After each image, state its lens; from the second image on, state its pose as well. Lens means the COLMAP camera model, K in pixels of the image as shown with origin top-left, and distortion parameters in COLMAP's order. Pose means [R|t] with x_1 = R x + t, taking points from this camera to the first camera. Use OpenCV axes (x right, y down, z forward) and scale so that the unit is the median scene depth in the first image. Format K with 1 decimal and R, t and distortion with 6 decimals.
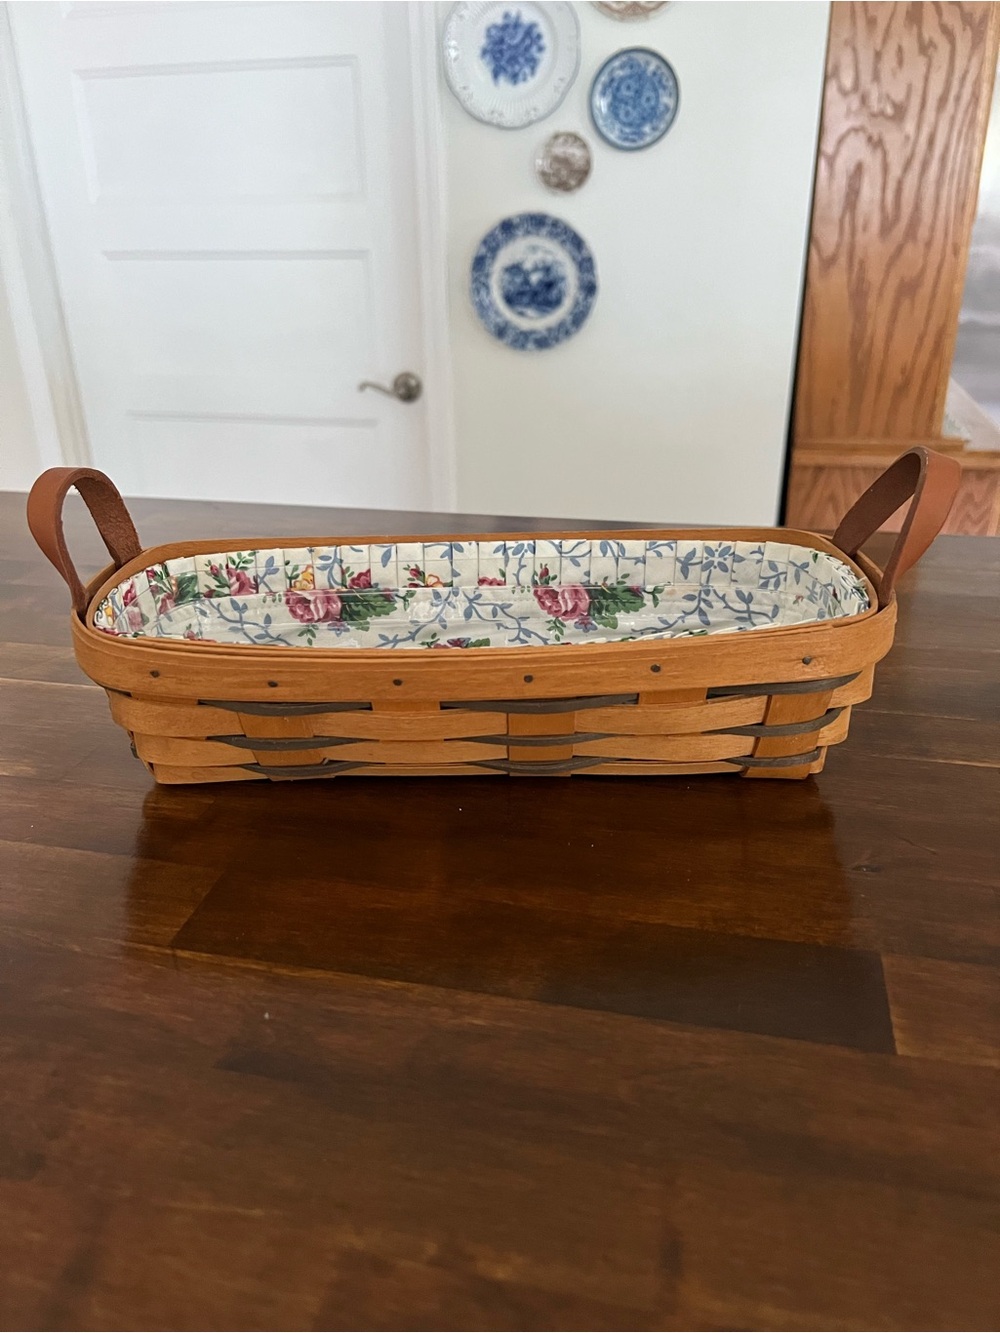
lens RADIAL K [[1009.2, 0, 495.0], [0, 1009.2, 670.9], [0, 0, 1]] dist [-0.002204, 0.002773]
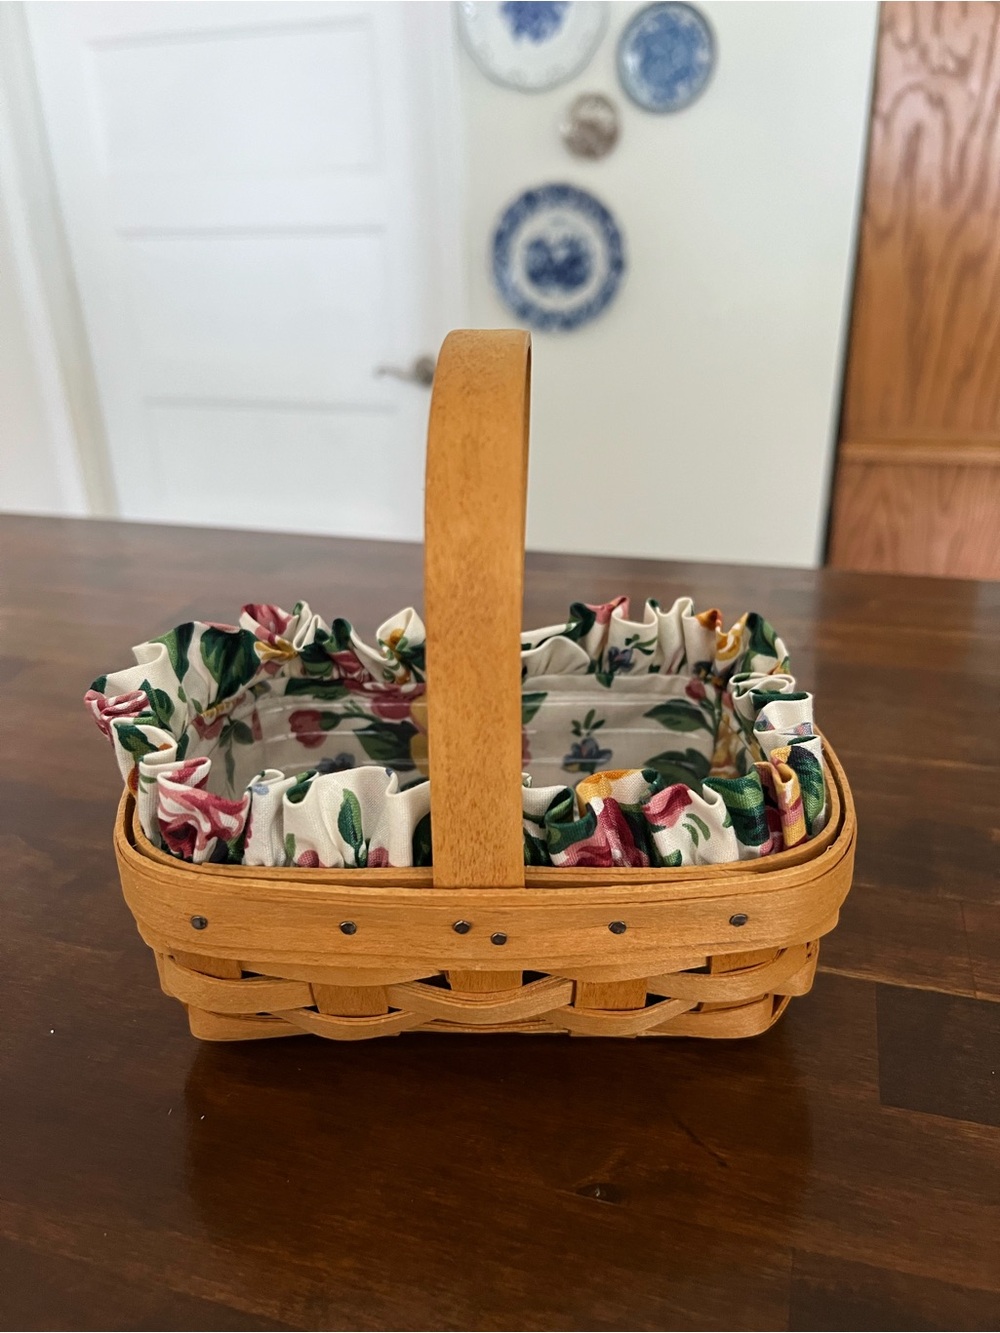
lens RADIAL K [[1015.7, 0, 507.1], [0, 1015.7, 668.6], [0, 0, 1]] dist [0.003282, -0.013002]
pose [[0.997840, 0.020215, -0.062509, 0.061589], [-0.019308, 0.999700, 0.015083, -0.024348], [0.062795, -0.013844, 0.997930, 0.067452]]
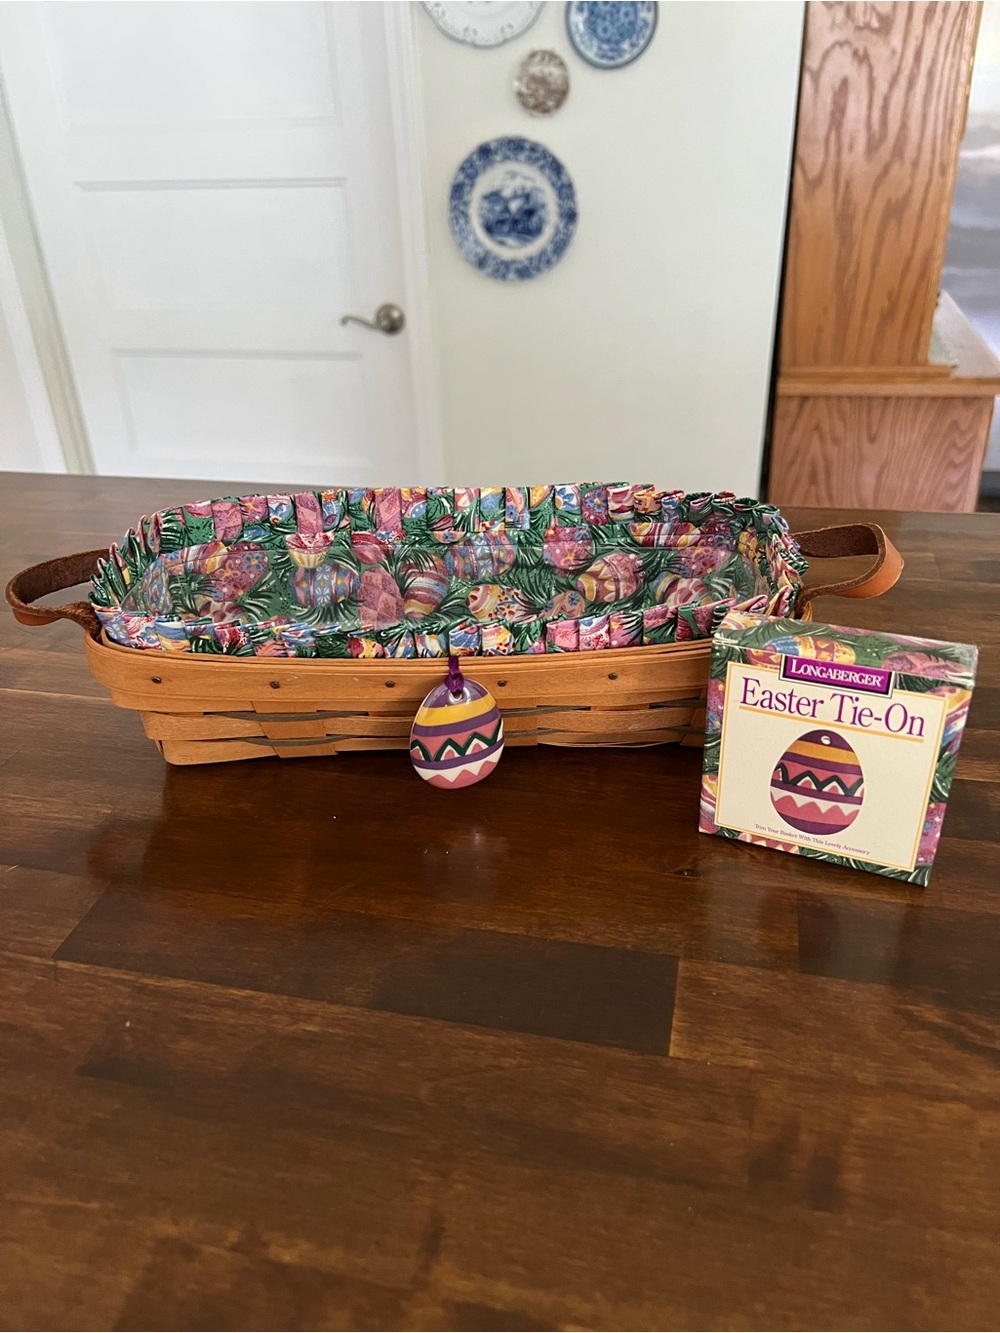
lens RADIAL K [[1006.9, 0, 504.7], [0, 1006.9, 671.1], [0, 0, 1]] dist [0.009283, -0.014568]
pose [[0.999863, -0.015104, -0.006743, 0.031927], [0.015613, 0.996412, 0.083178, -0.021597], [0.005462, -0.083272, 0.996512, -0.014957]]
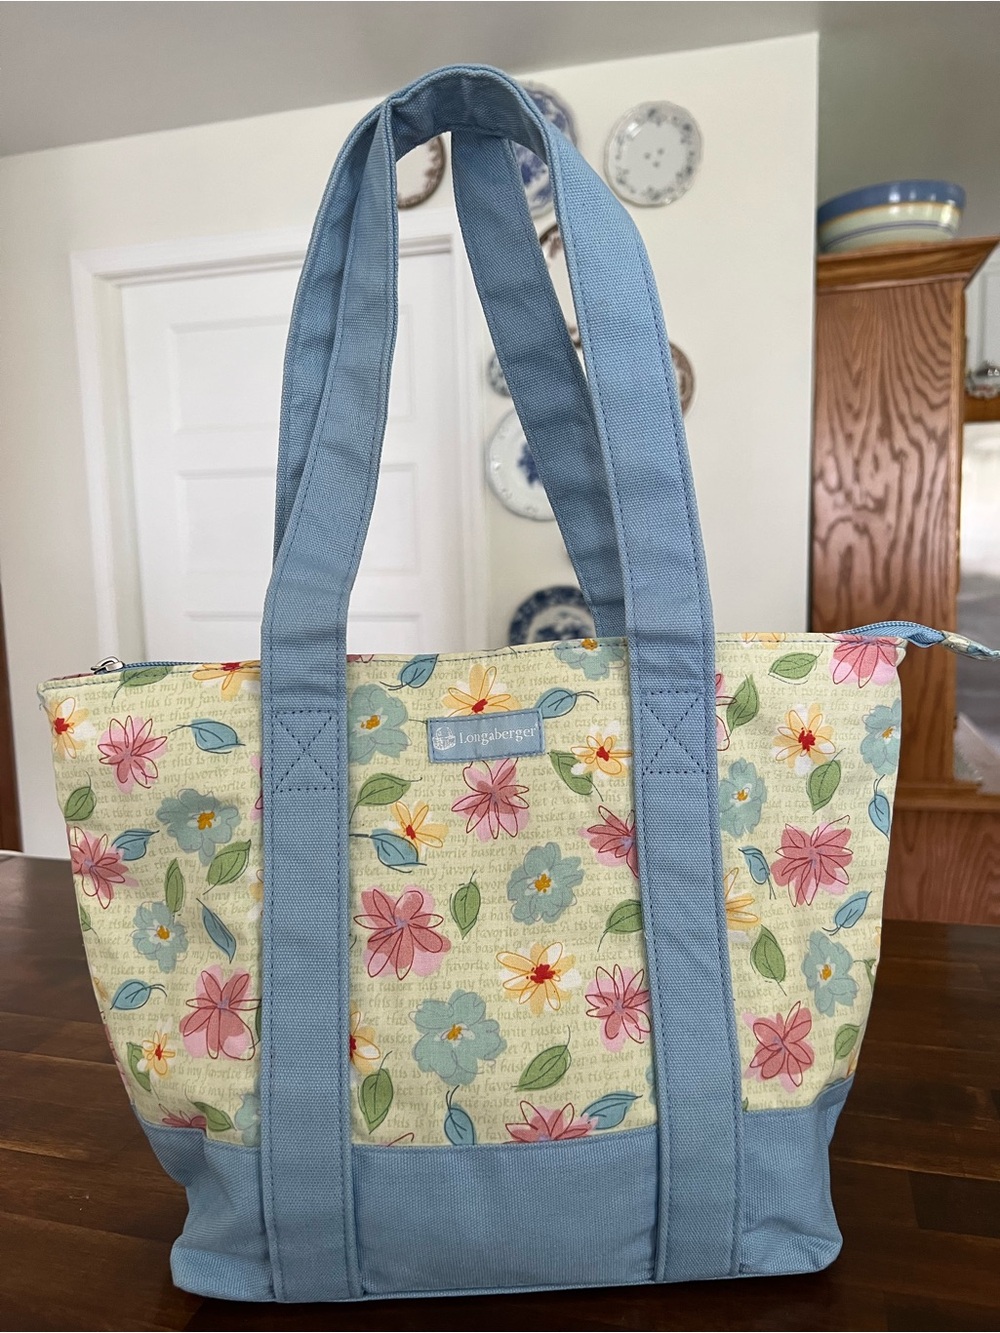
lens RADIAL K [[1003.1, 0, 498.9], [0, 1003.1, 679.7], [0, 0, 1]] dist [0.029484, -0.055041]
pose [[0.998962, 0.000488, -0.045558, 0.017621], [-0.013822, 0.956067, -0.292823, -0.020319], [0.043414, 0.293149, 0.955081, -0.058891]]
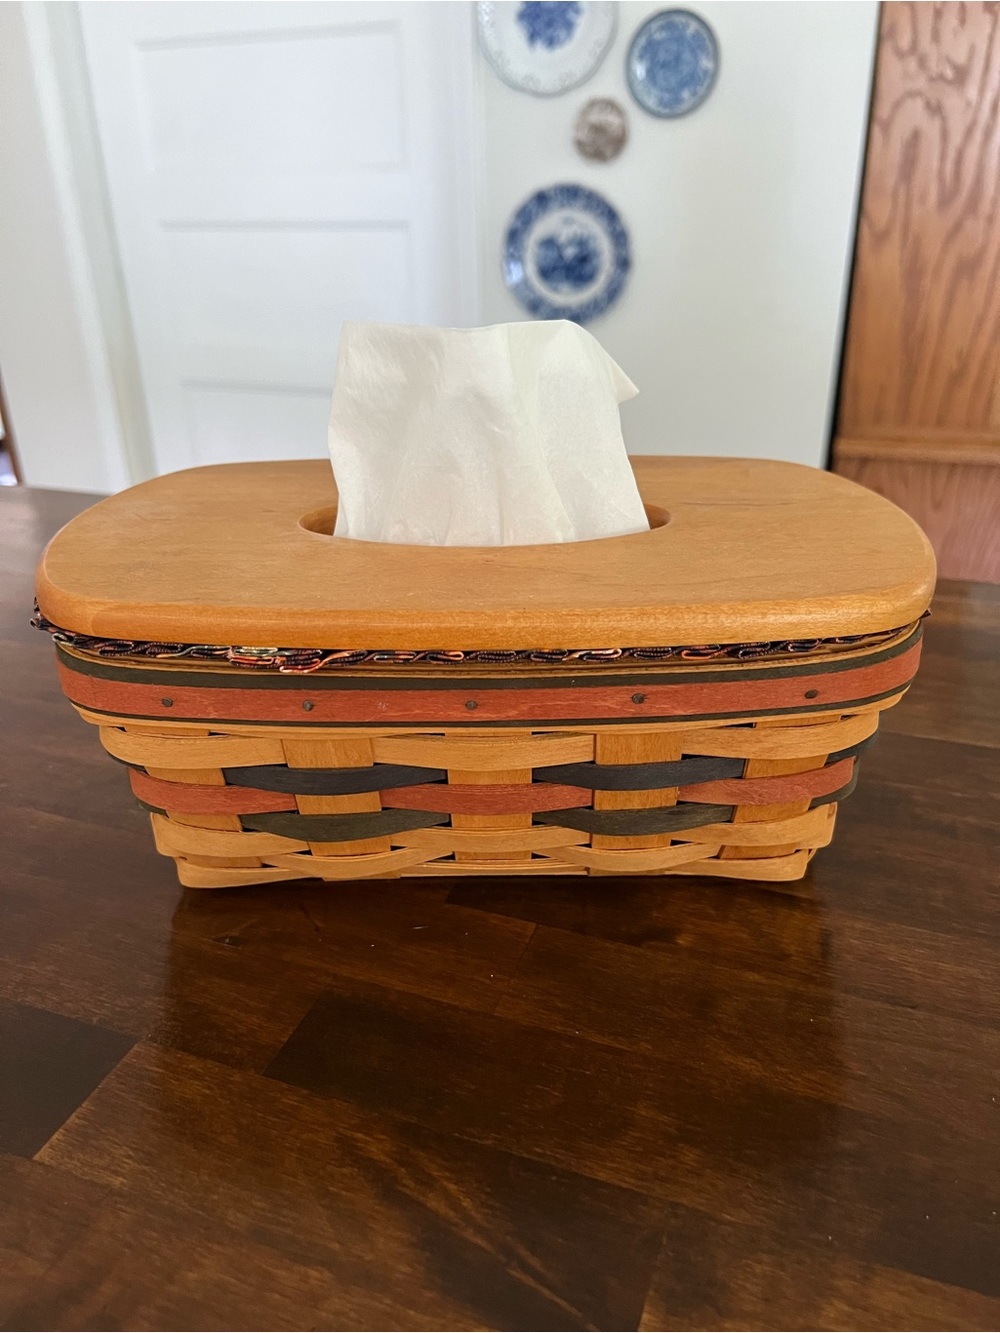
lens RADIAL K [[1015.7, 0, 507.1], [0, 1015.7, 668.6], [0, 0, 1]] dist [0.003282, -0.013002]
pose [[0.991001, 0.056968, -0.121126, 0.129877], [-0.053761, 0.998115, 0.029590, -0.017421], [0.122584, -0.022812, 0.992196, 0.018703]]
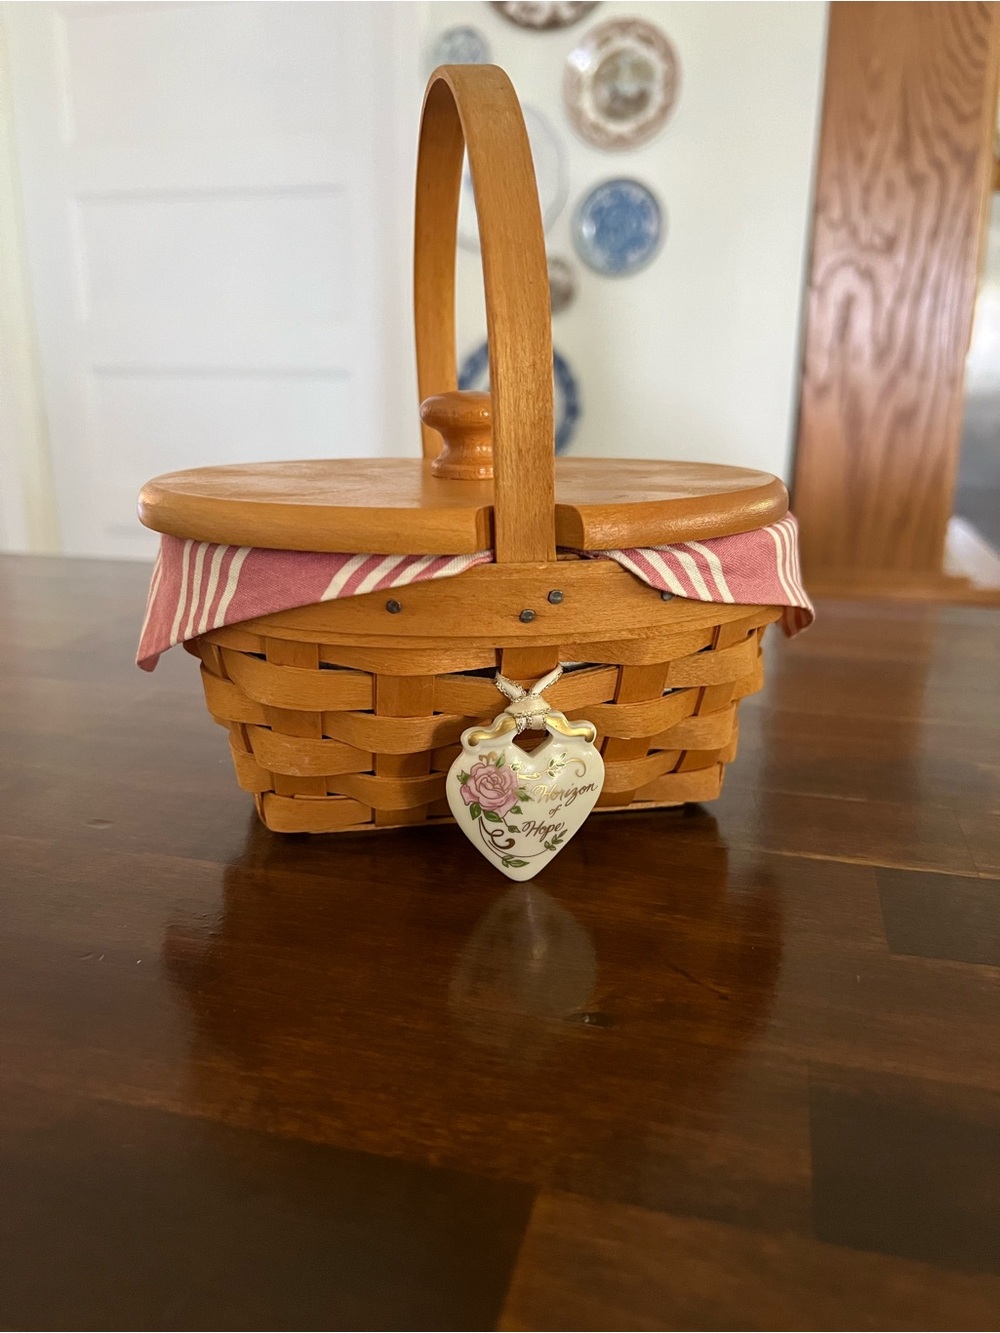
lens RADIAL K [[1016.5, 0, 502.0], [0, 1016.5, 684.1], [0, 0, 1]] dist [-0.012471, -0.006153]
pose [[0.999188, 0.034190, -0.021315, 0.058425], [-0.036789, 0.989935, -0.136655, 0.016563], [0.016428, 0.137328, 0.990389, 0.075943]]
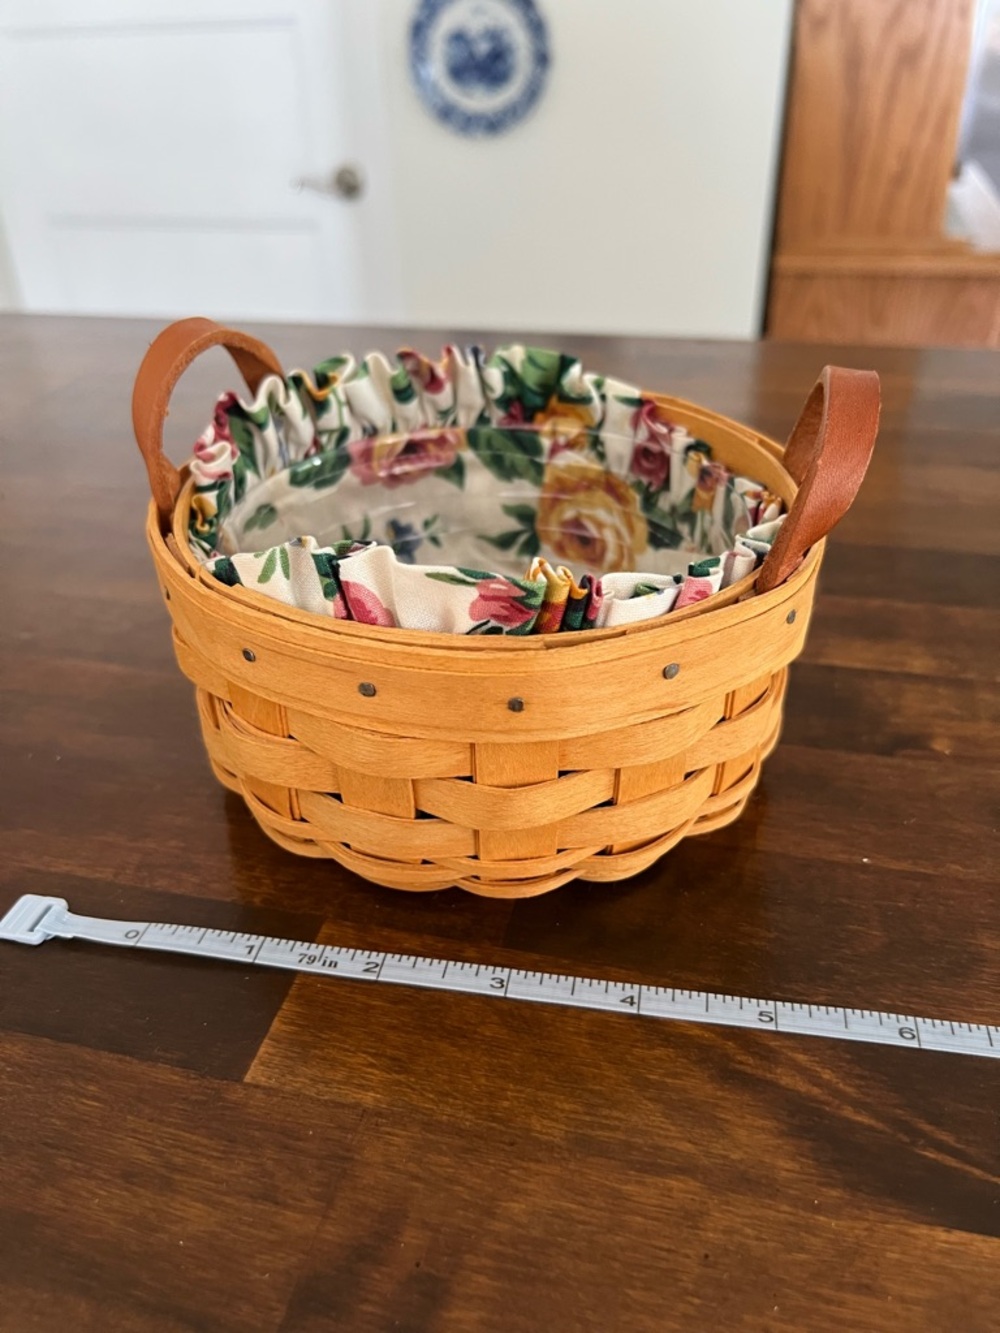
lens RADIAL K [[1016.5, 0, 502.0], [0, 1016.5, 684.1], [0, 0, 1]] dist [-0.012471, -0.006153]
pose [[0.999715, 0.000291, -0.023884, 0.084103], [0.003923, 0.984348, 0.176194, -0.002535], [0.023561, -0.176237, 0.984066, 0.049938]]
